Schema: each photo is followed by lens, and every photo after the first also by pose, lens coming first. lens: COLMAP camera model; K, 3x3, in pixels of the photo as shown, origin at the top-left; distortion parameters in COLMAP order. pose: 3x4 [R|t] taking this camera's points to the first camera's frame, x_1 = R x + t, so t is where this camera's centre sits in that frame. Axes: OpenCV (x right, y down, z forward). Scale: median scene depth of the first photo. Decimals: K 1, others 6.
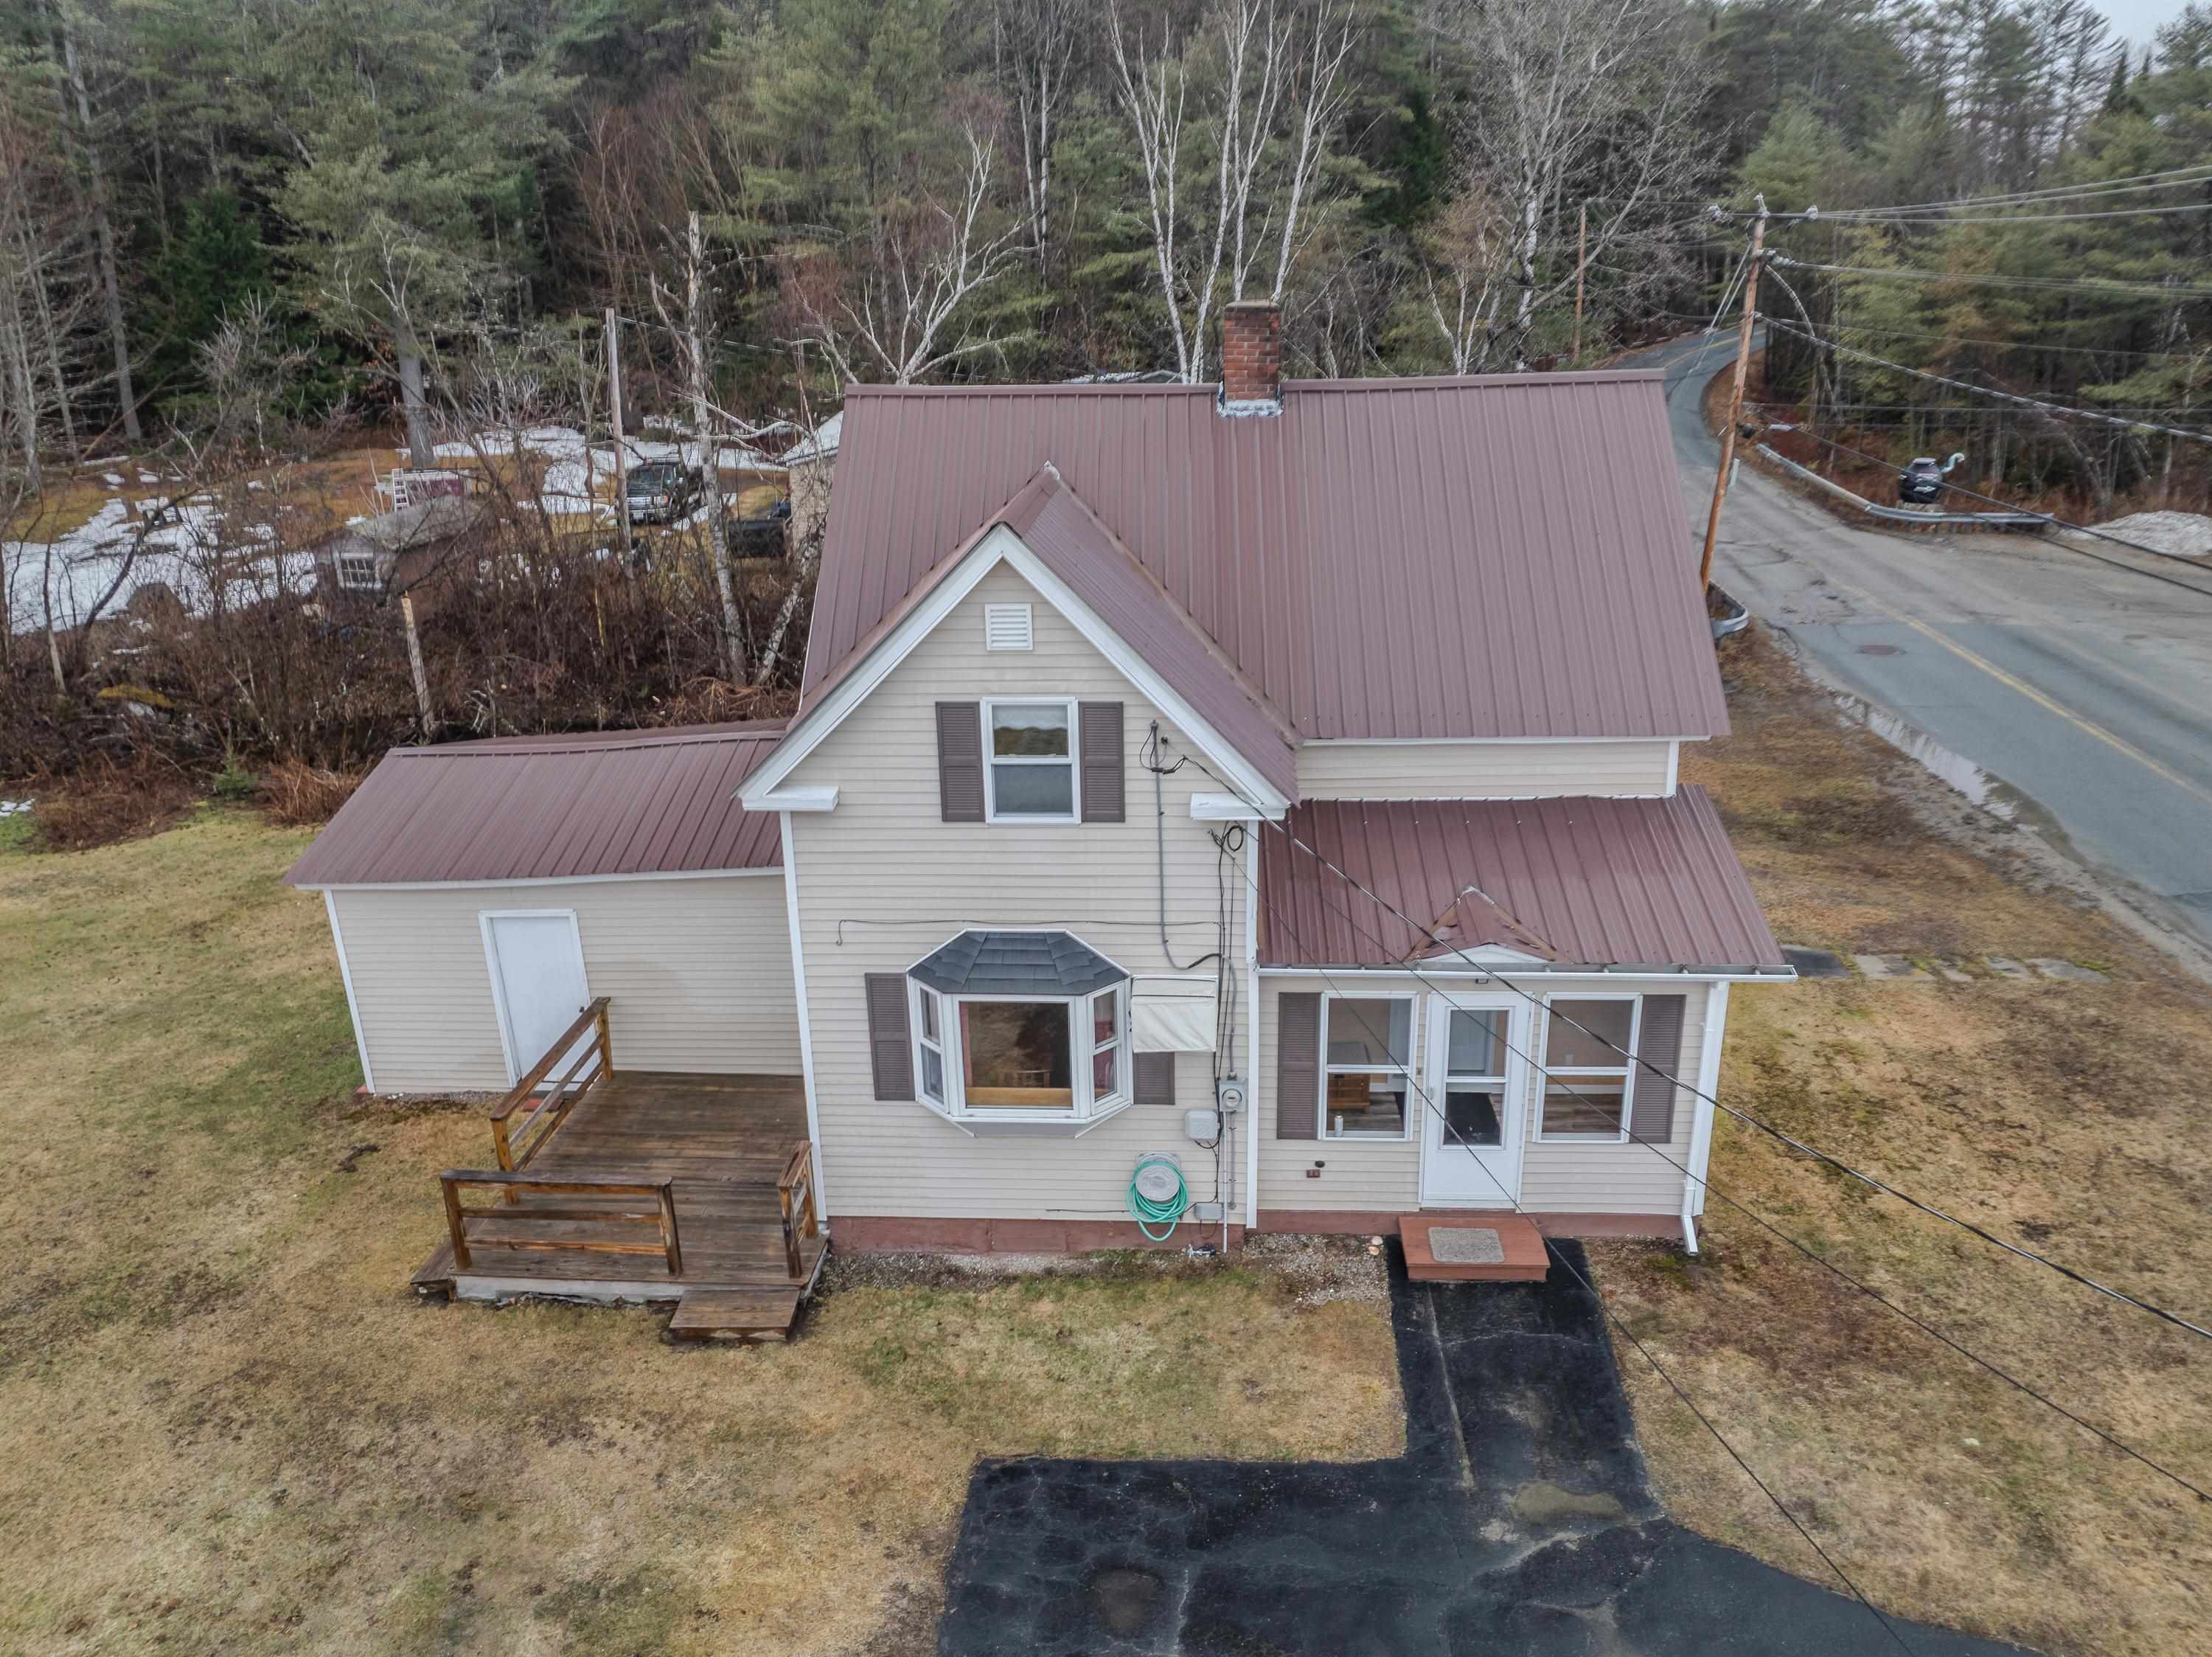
lens RADIAL K [[1556.1, 0, 1106.0], [0, 1556.1, 828.5], [0, 0, 1]] dist [-0.044261, 0.009692]
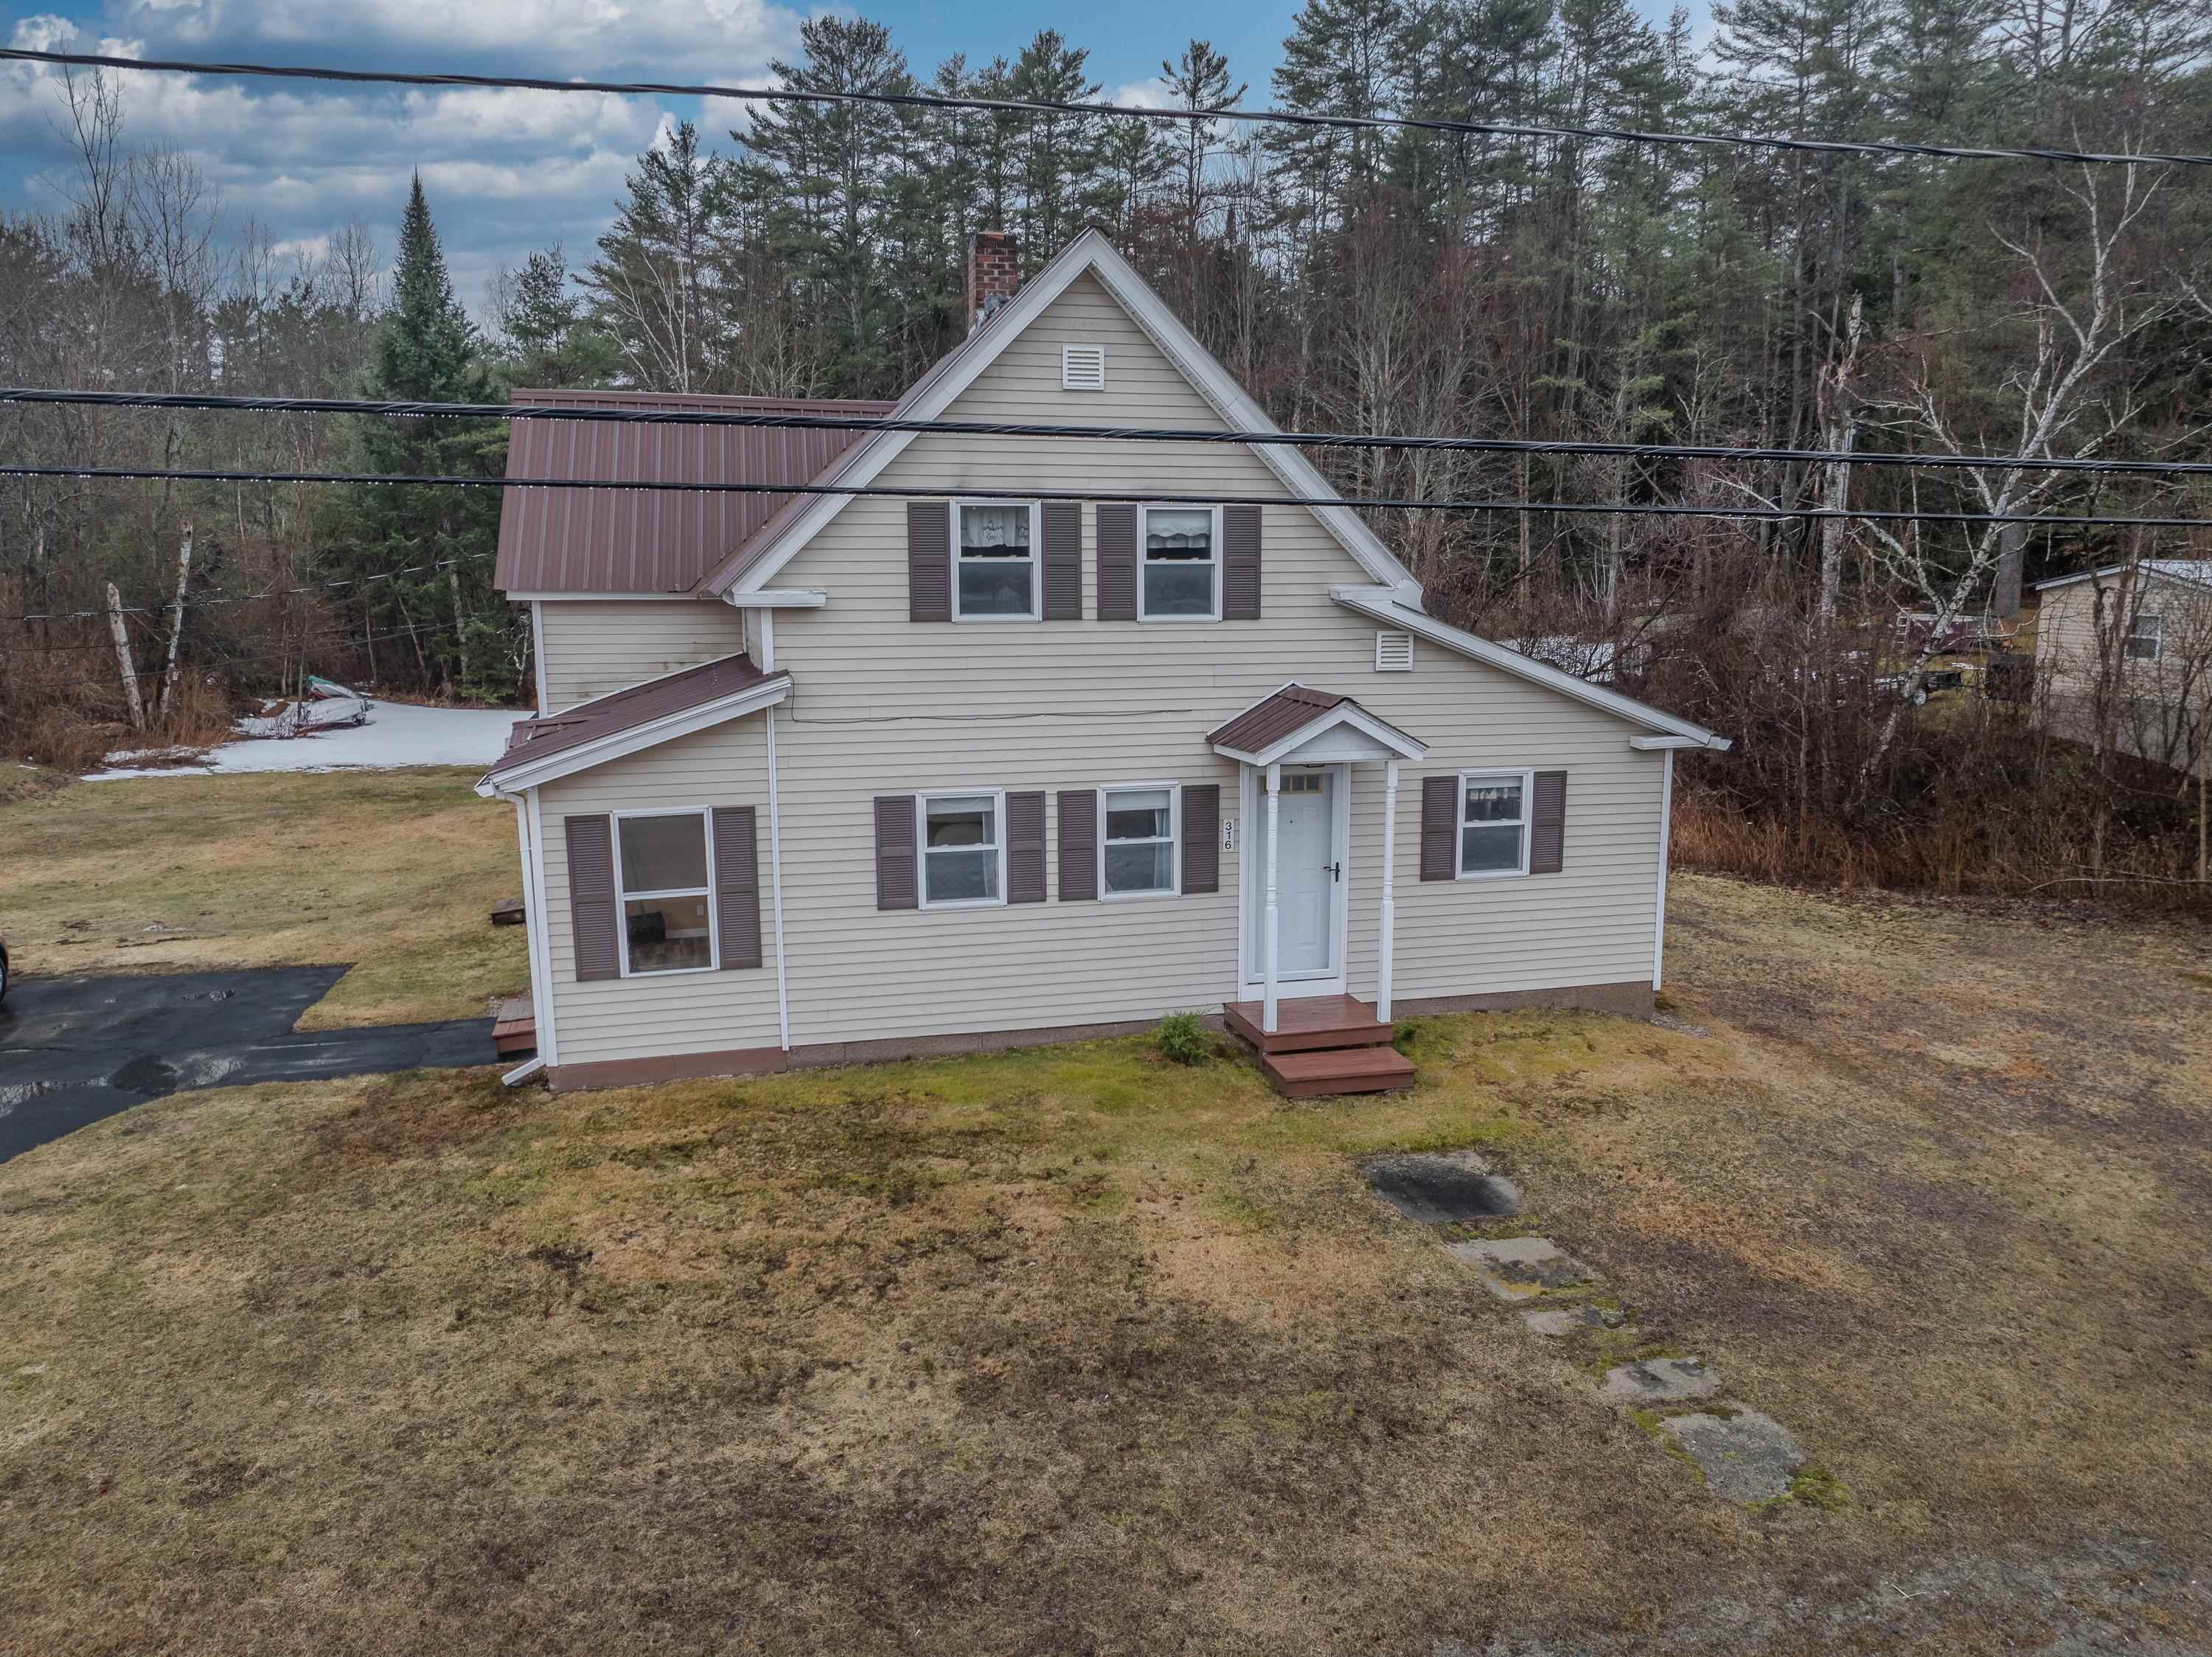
lens RADIAL K [[1556.1, 0, 1106.0], [0, 1556.1, 828.5], [0, 0, 1]] dist [-0.044261, 0.009692]
pose [[0.311045, 0.179533, -0.933284, 1.406000], [-0.307850, 0.948084, 0.079780, -0.077419], [0.899155, 0.262496, 0.350166, 0.961377]]
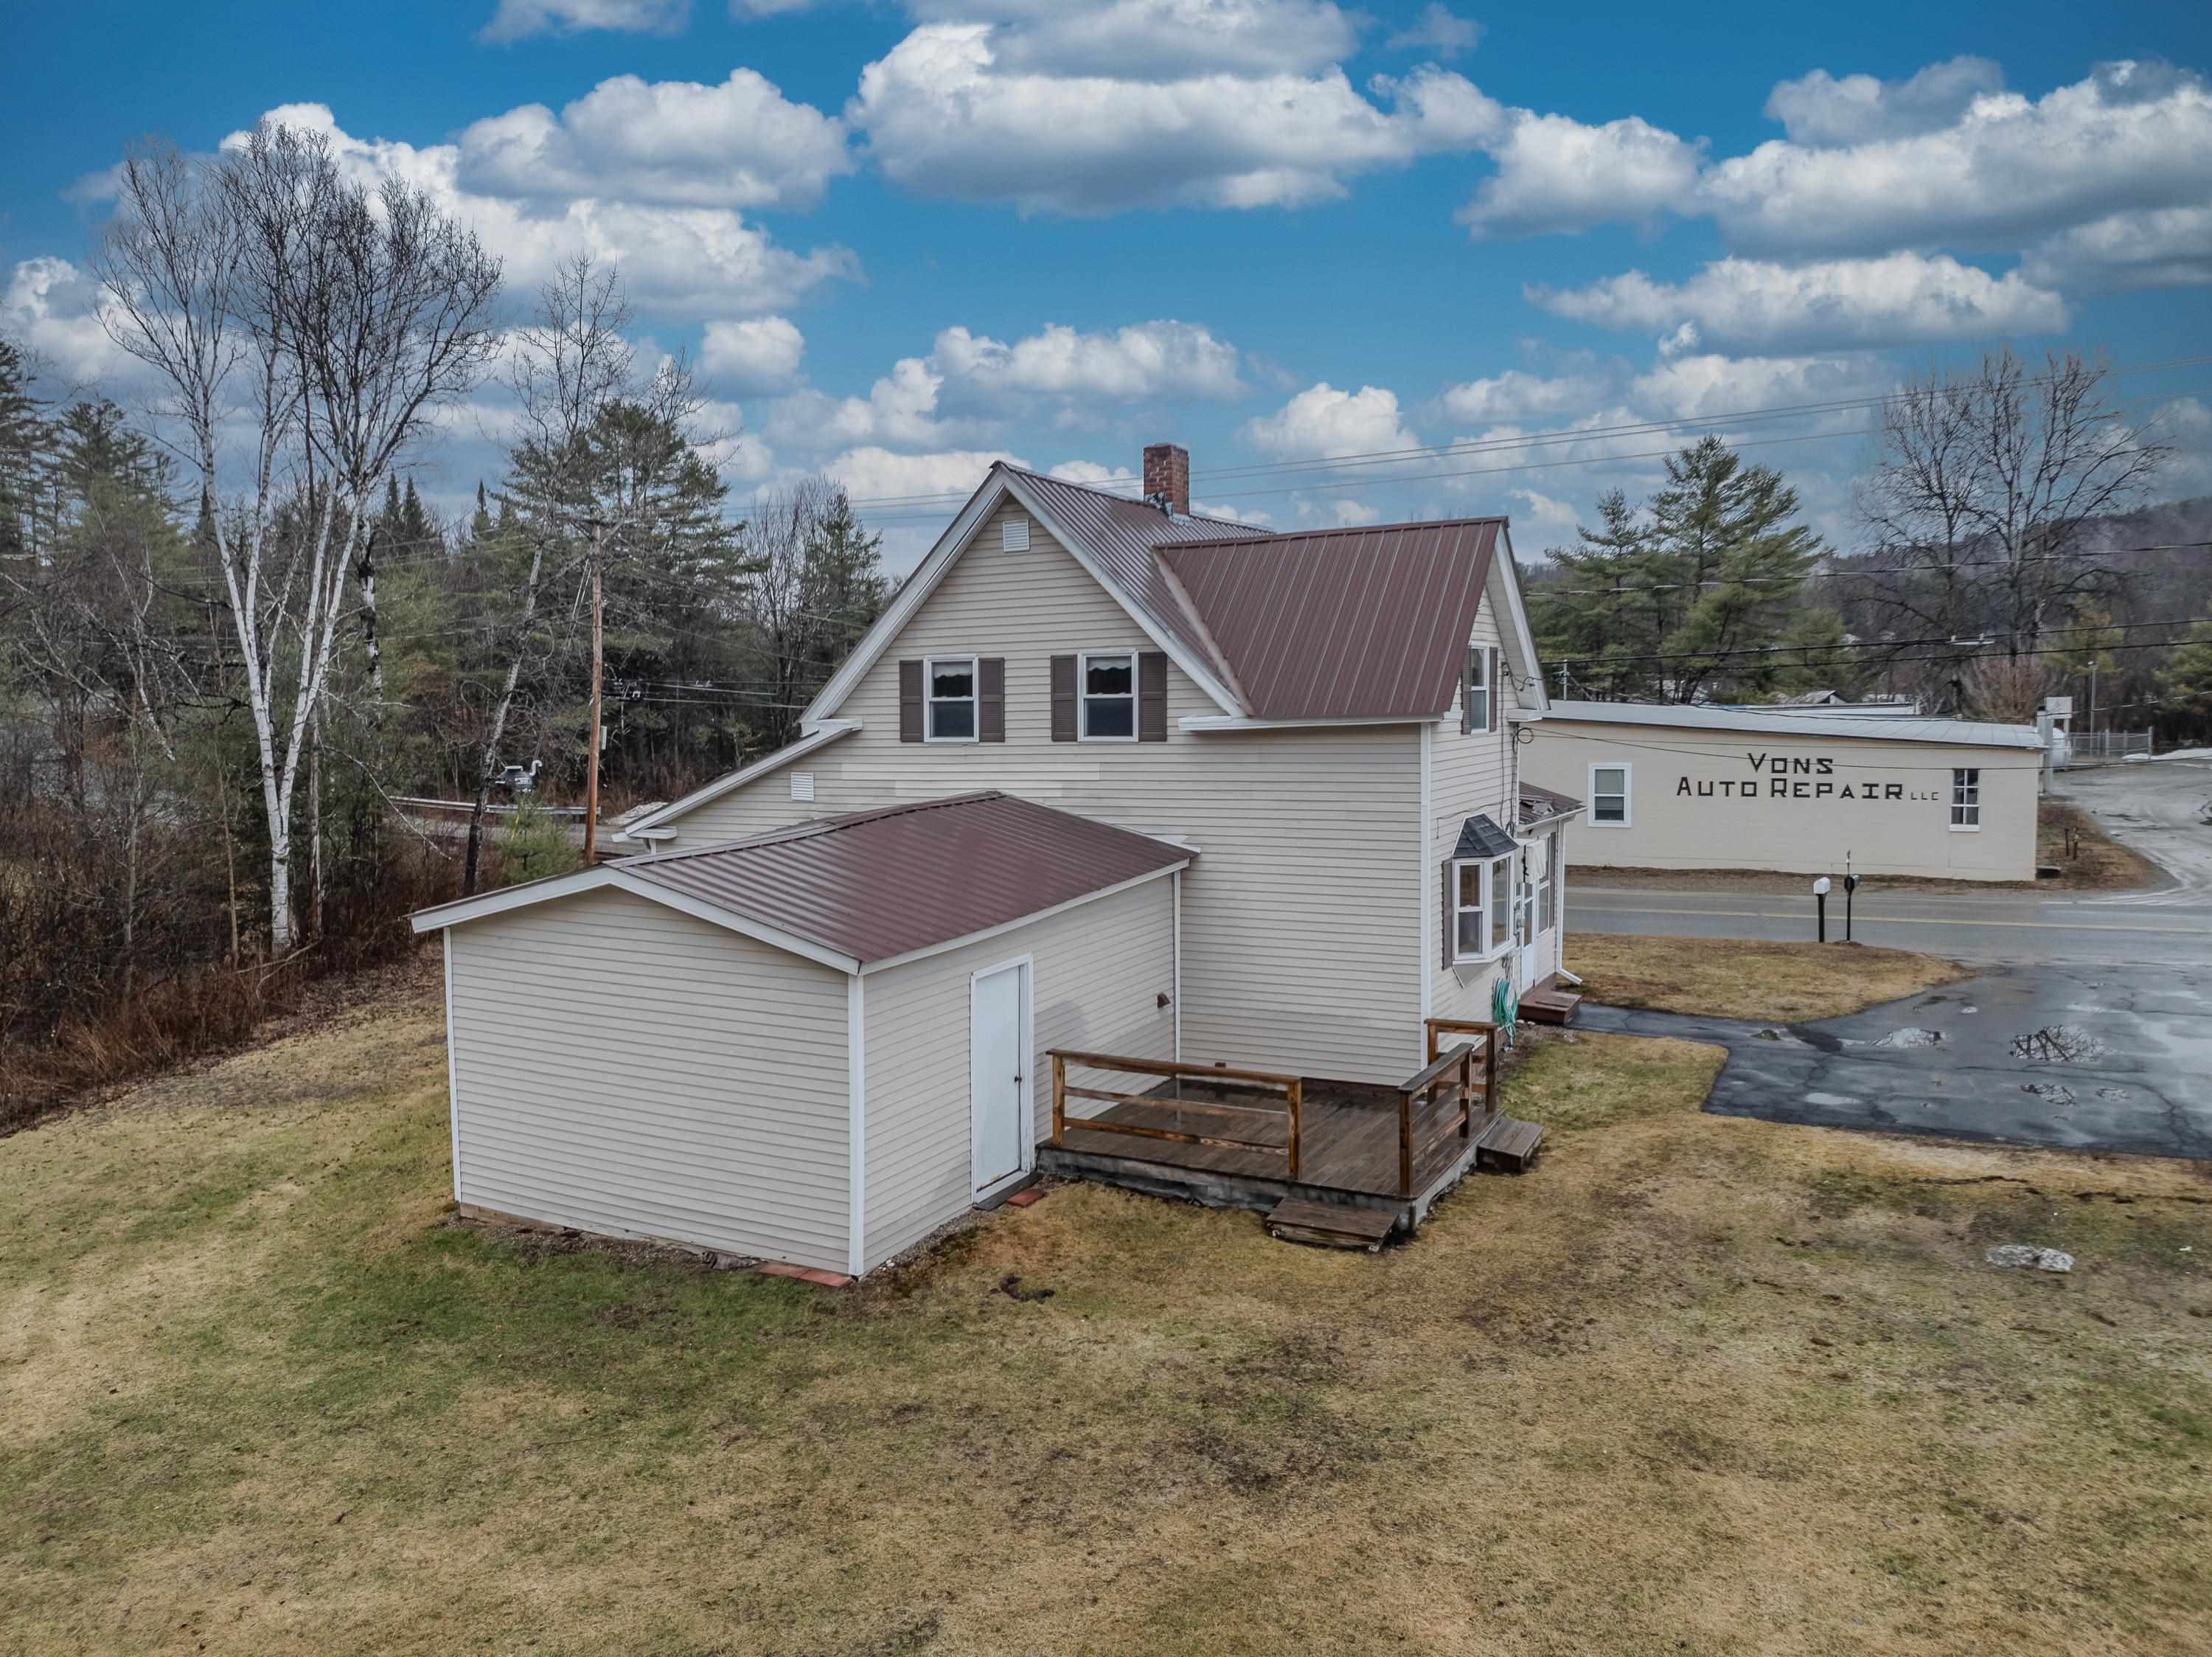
lens RADIAL K [[1556.1, 0, 1106.0], [0, 1556.1, 828.5], [0, 0, 1]] dist [-0.044261, 0.009692]
pose [[0.415362, -0.064214, 0.907387, -1.413815], [0.296257, 0.952670, -0.068195, 0.067823], [-0.860062, 0.297146, 0.414727, 0.686540]]
